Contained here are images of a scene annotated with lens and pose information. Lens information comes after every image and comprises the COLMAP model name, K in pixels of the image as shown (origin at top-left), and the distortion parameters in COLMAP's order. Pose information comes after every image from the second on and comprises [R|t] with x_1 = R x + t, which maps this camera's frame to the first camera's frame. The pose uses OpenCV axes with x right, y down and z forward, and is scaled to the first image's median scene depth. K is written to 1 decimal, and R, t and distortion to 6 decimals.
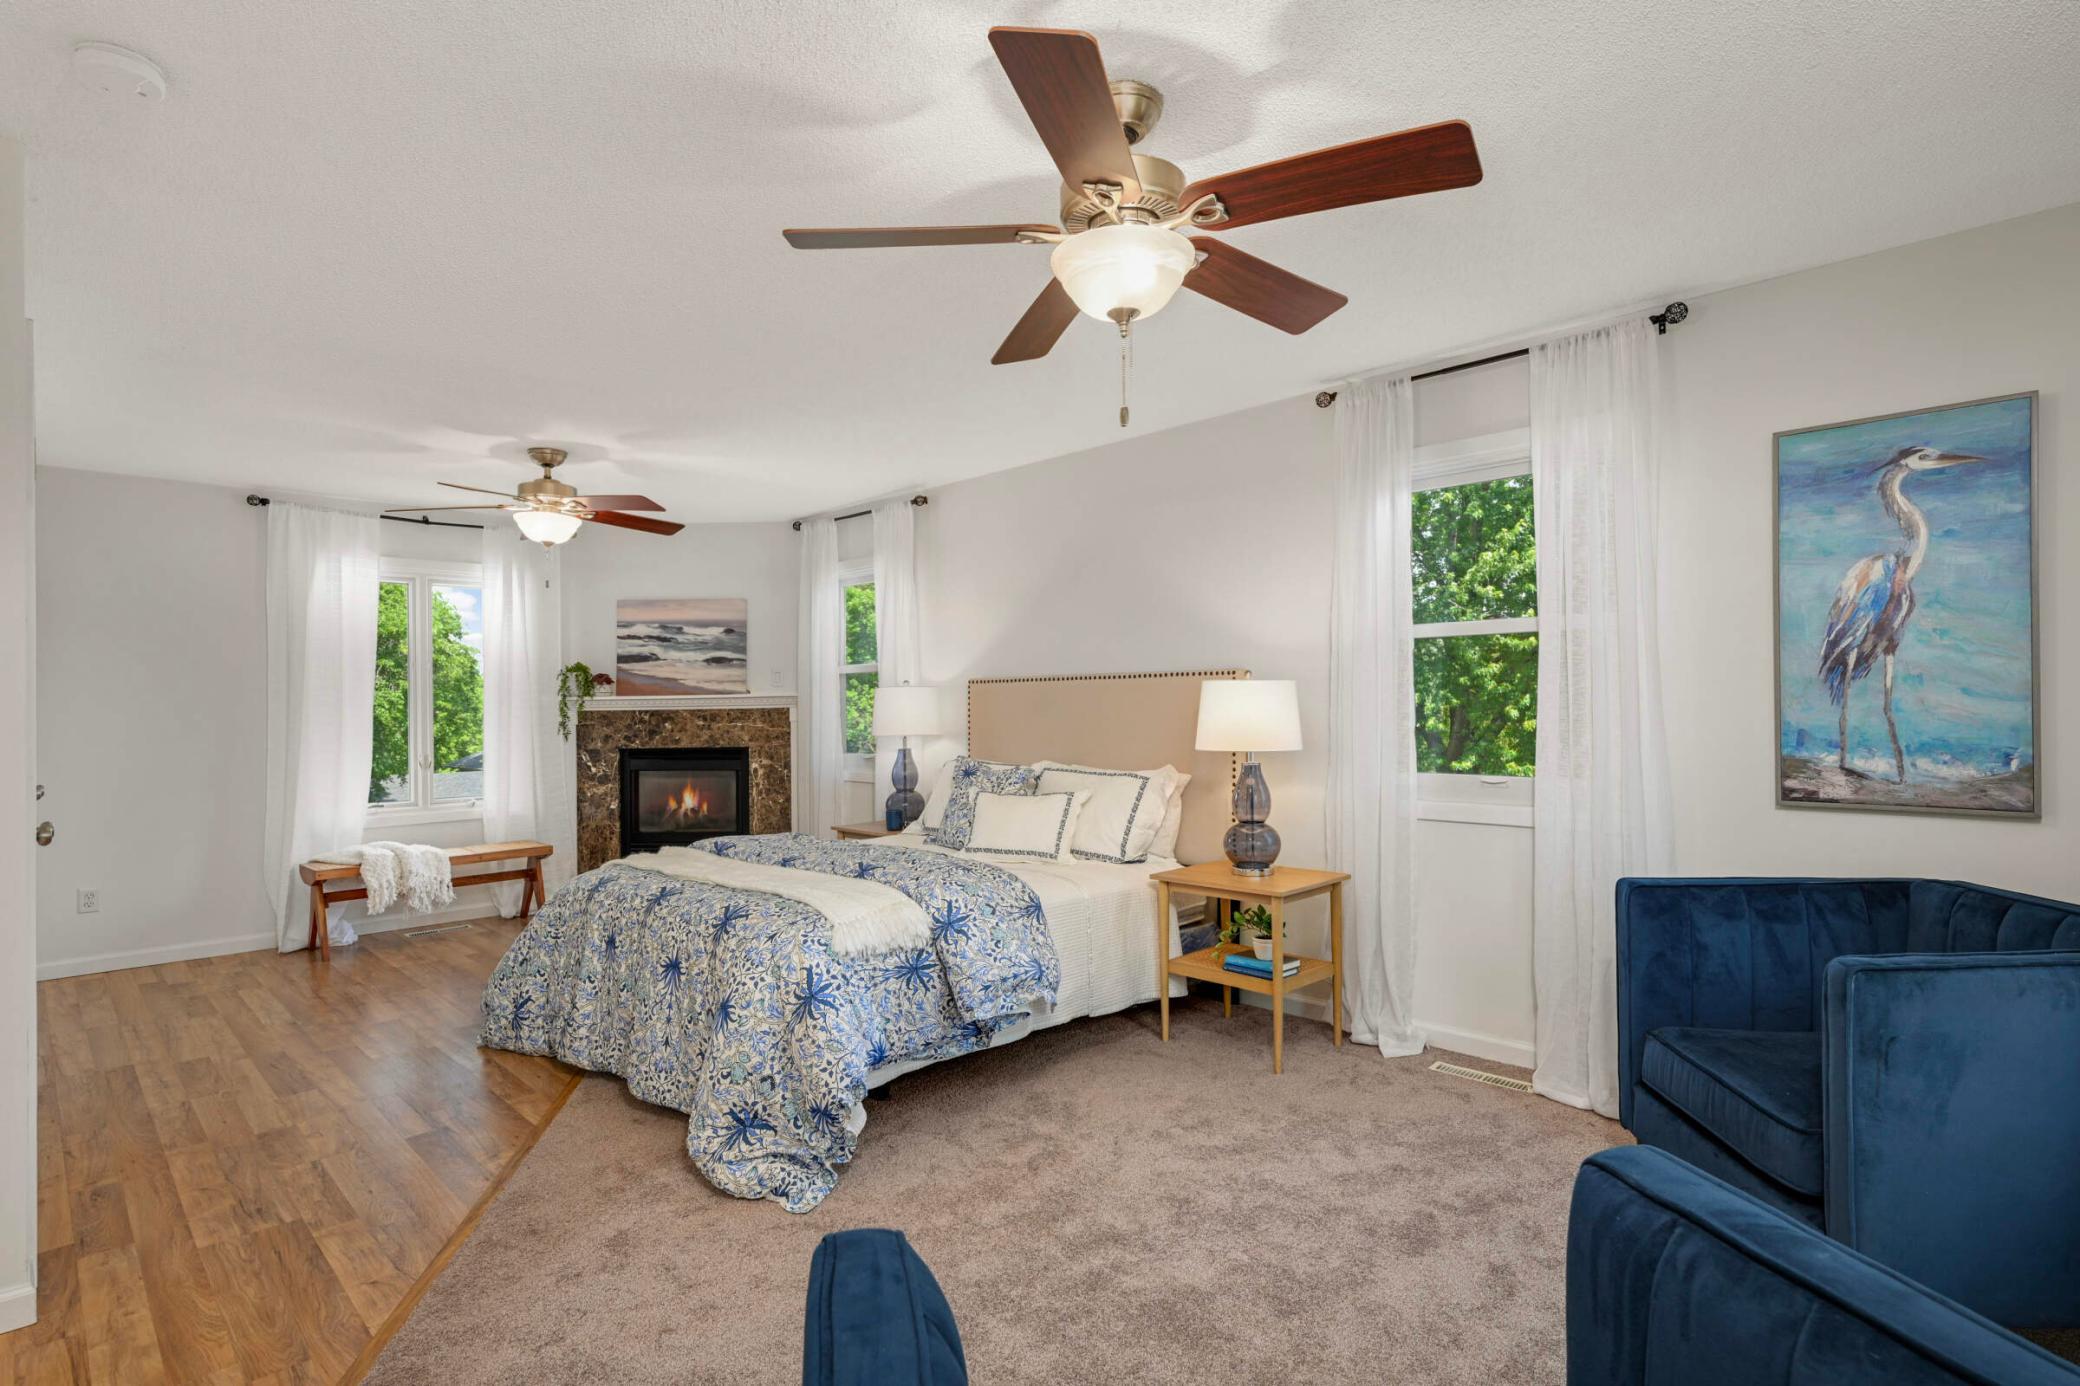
lens RADIAL K [[1074.4, 0, 1040.0], [0, 1074.4, 693.0], [0, 0, 1]] dist [0.005513, 0.000607]
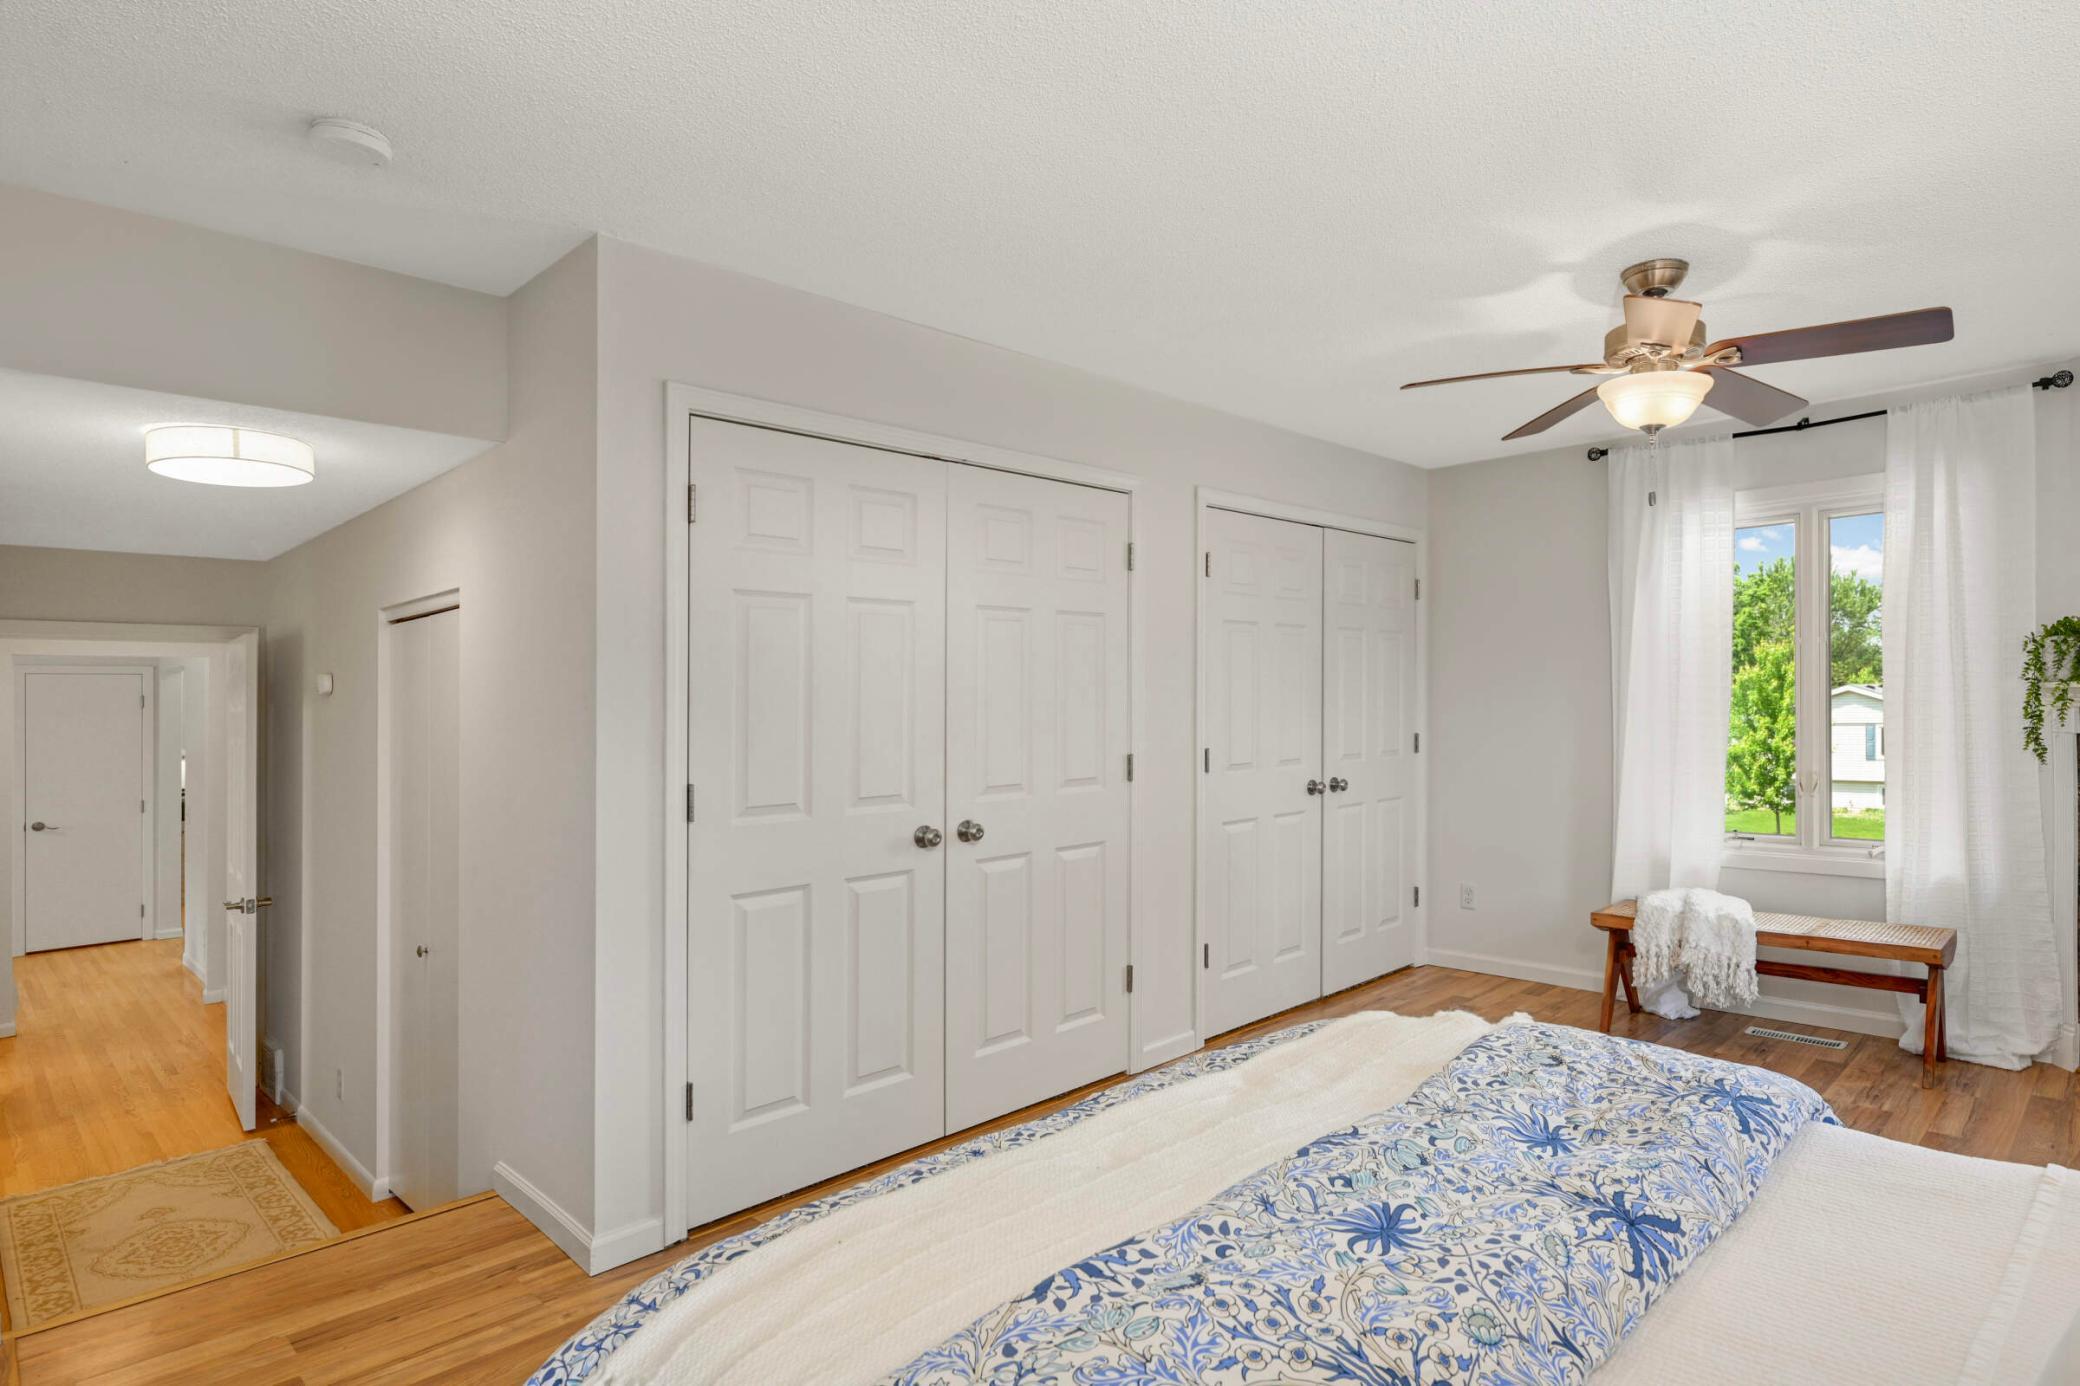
lens RADIAL K [[1074.4, 0, 1040.0], [0, 1074.4, 693.0], [0, 0, 1]] dist [0.005513, 0.000607]
pose [[0.059258, -0.000373, -0.998243, 0.080291], [0.025698, 0.999669, 0.001152, -0.005010], [0.997912, -0.025722, 0.059248, 0.513905]]
